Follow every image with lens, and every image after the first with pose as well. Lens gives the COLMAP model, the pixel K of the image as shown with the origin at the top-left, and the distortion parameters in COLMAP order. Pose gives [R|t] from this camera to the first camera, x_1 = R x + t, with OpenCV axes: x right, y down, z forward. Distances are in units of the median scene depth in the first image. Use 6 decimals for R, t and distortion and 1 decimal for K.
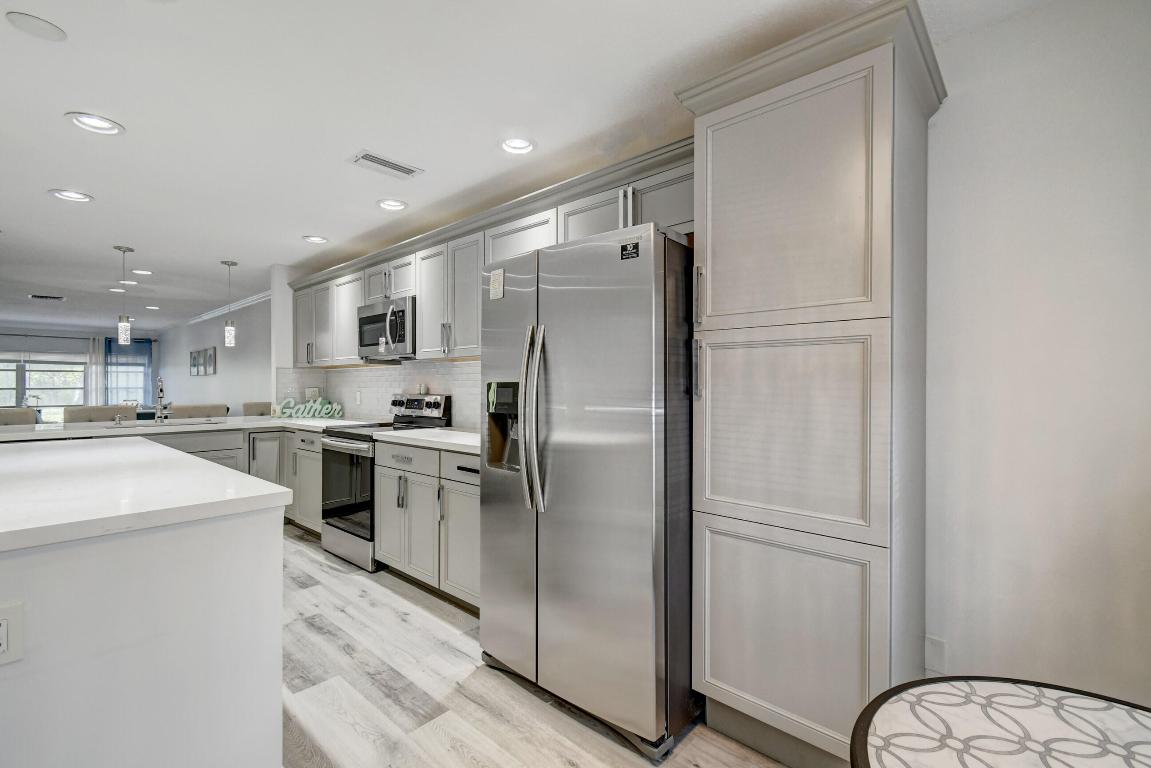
lens RADIAL K [[507.9, 0, 571.0], [0, 507.9, 386.3], [0, 0, 1]] dist [0.019182, -0.008118]
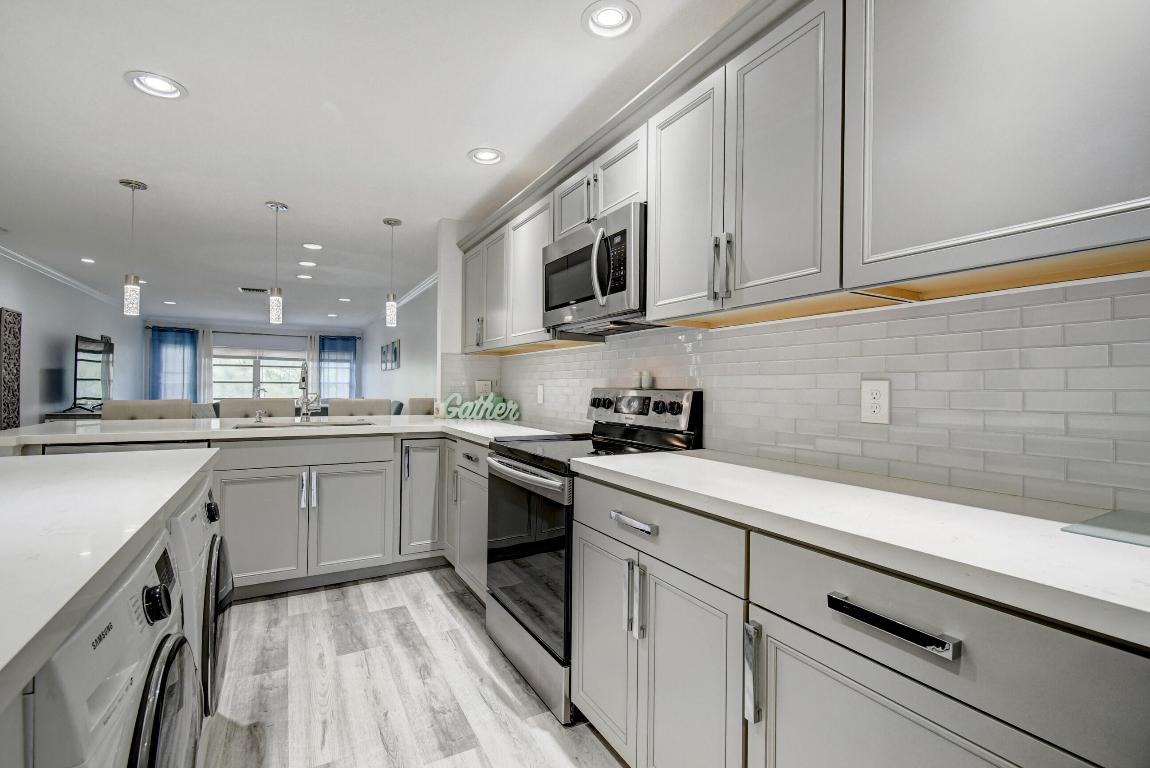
lens RADIAL K [[505.0, 0, 572.1], [0, 505.0, 385.0], [0, 0, 1]] dist [0.010643, -0.007869]
pose [[0.948976, 0.011029, -0.315157, -0.172581], [-0.012974, 0.999908, -0.004074, 0.013836], [0.315083, 0.007956, 0.949031, 0.389880]]
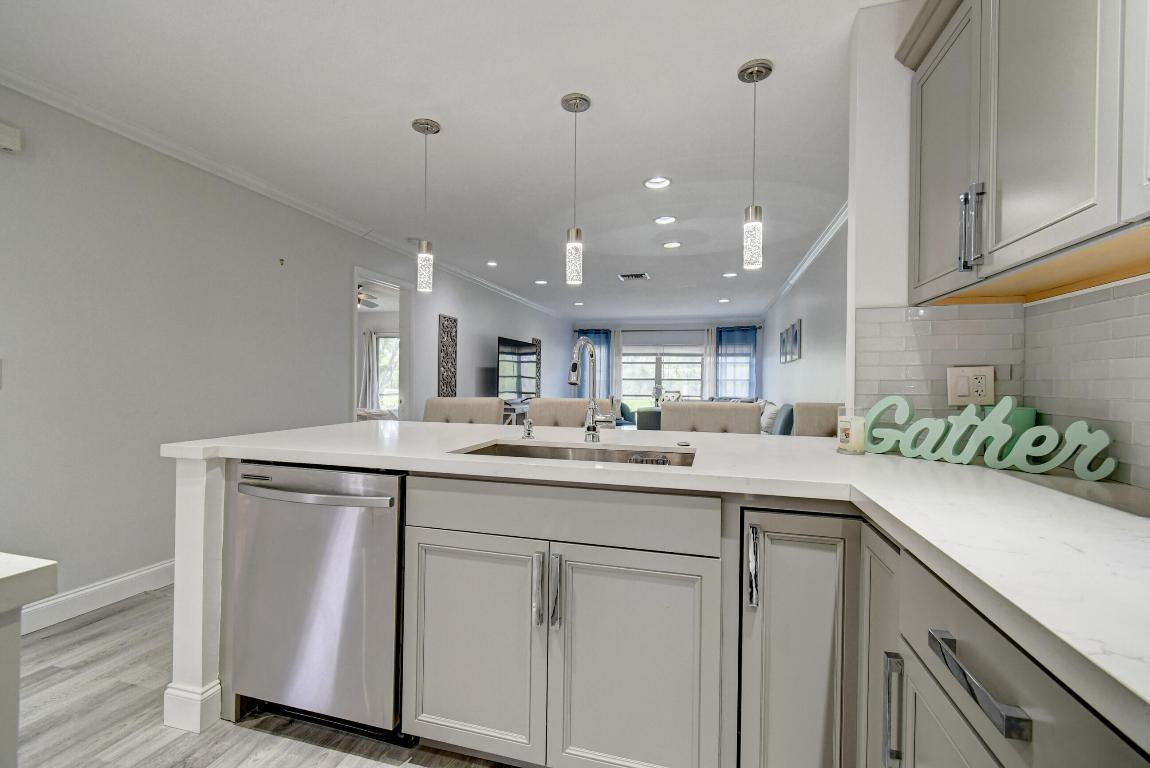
lens RADIAL K [[506.7, 0, 569.6], [0, 506.7, 383.0], [0, 0, 1]] dist [0.001368, 0.000664]
pose [[0.445973, 0.011780, -0.894969, -0.405207], [-0.013210, 0.999891, 0.006579, 0.017749], [0.894949, 0.008888, 0.446080, 0.766748]]
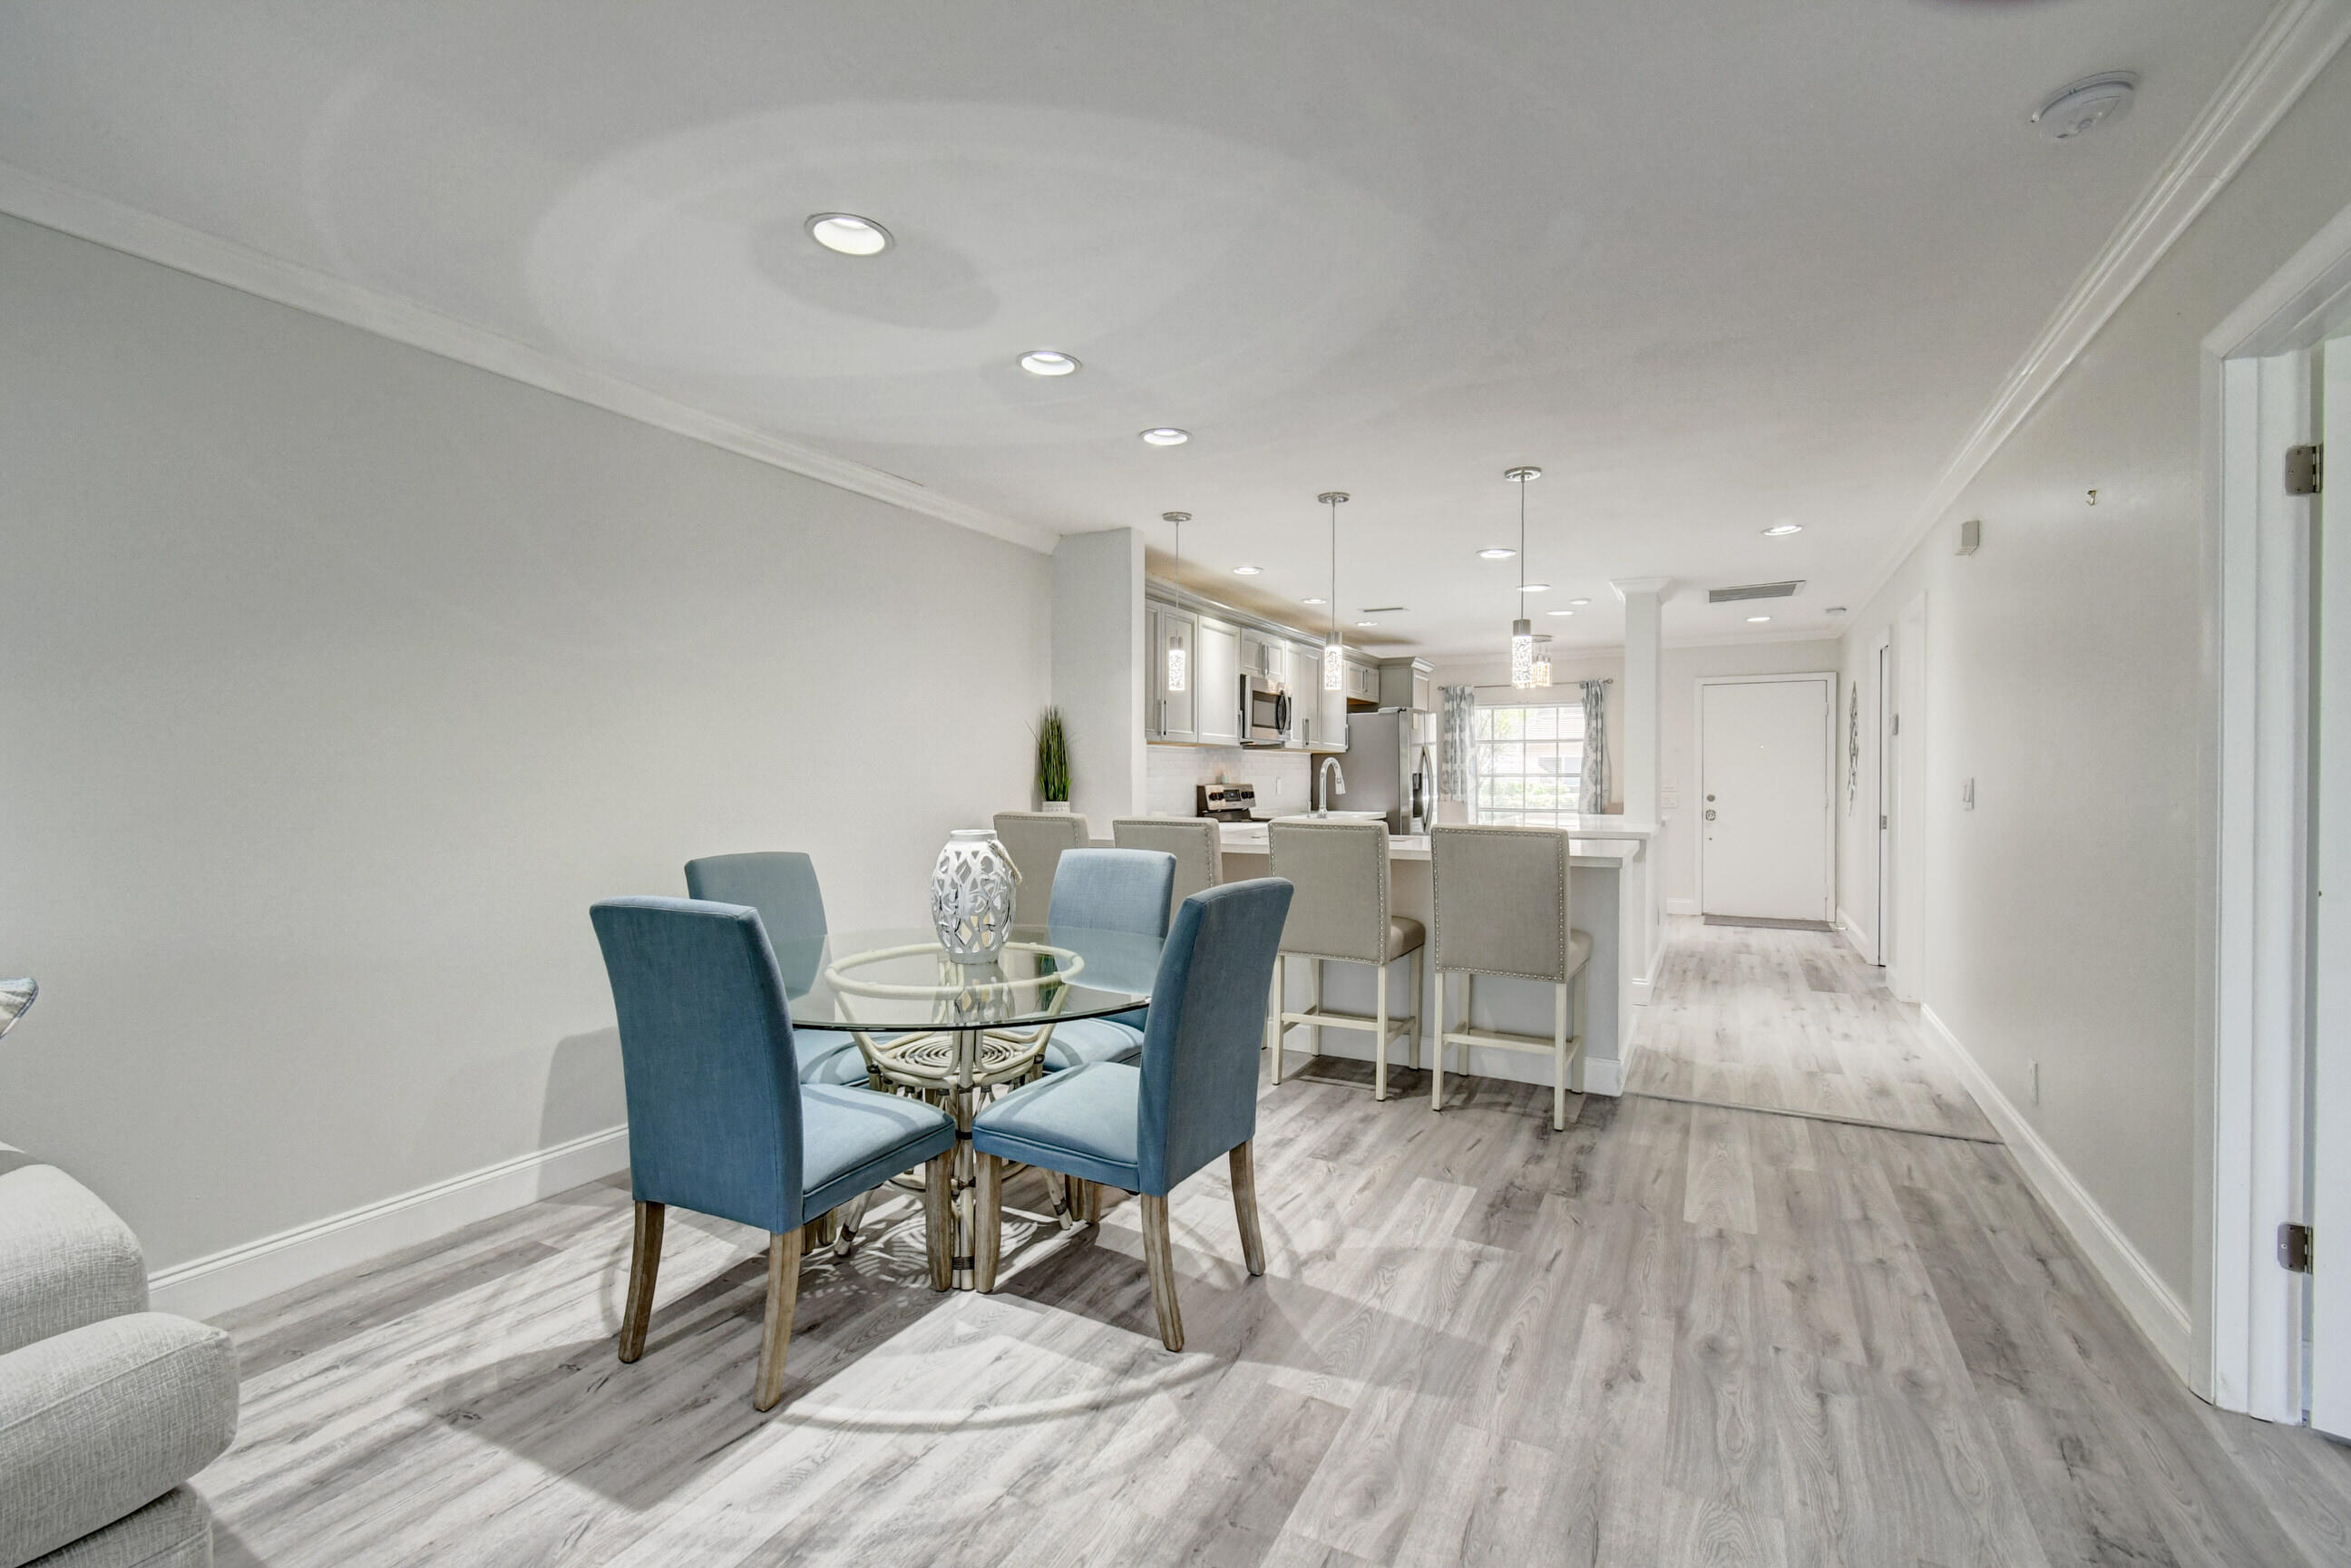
lens RADIAL K [[1032.4, 0, 1169.7], [0, 1032.4, 786.1], [0, 0, 1]] dist [0.010643, -0.007869]
pose [[-0.244818, -0.007461, 0.969540, -1.803060], [0.002772, 0.999961, 0.008395, 0.003374], [-0.969565, 0.004743, -0.244788, 1.399372]]
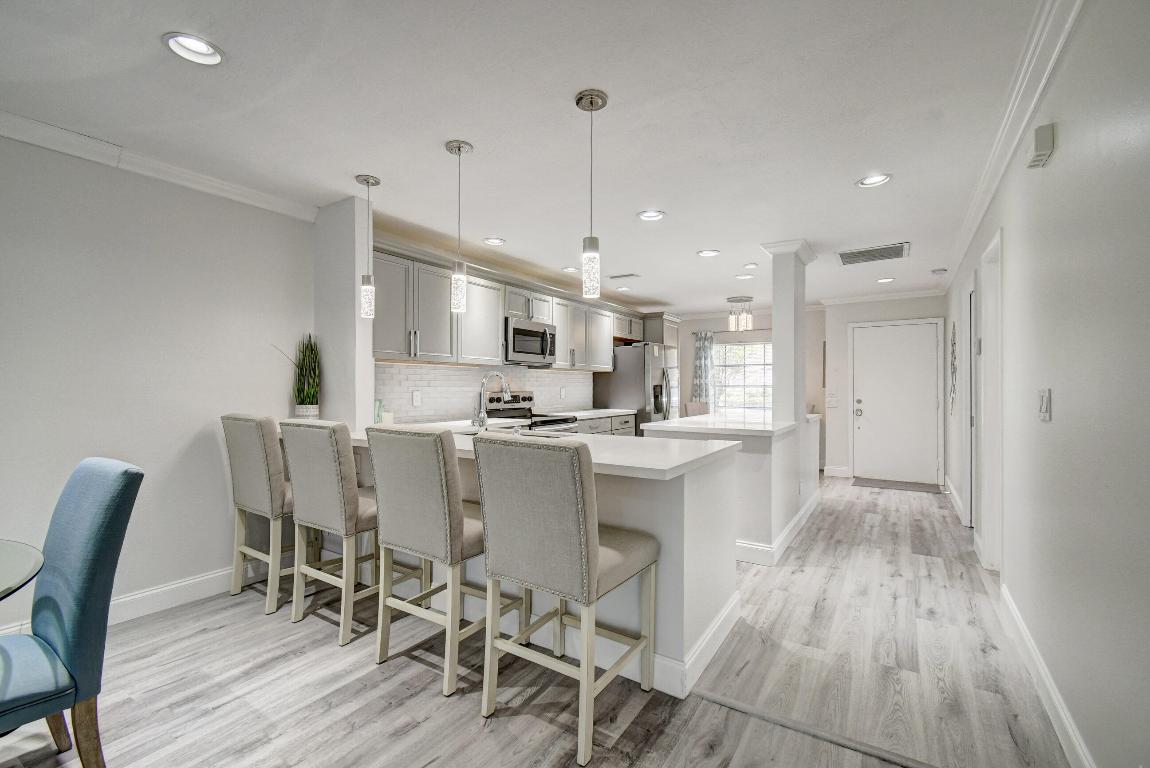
lens RADIAL K [[505.0, 0, 572.1], [0, 505.0, 385.0], [0, 0, 1]] dist [0.010643, -0.007869]
pose [[-0.161867, 0.005282, 0.986799, -1.455379], [0.001038, 0.999986, -0.005182, 0.004571], [-0.986812, 0.000185, -0.161870, 0.967209]]
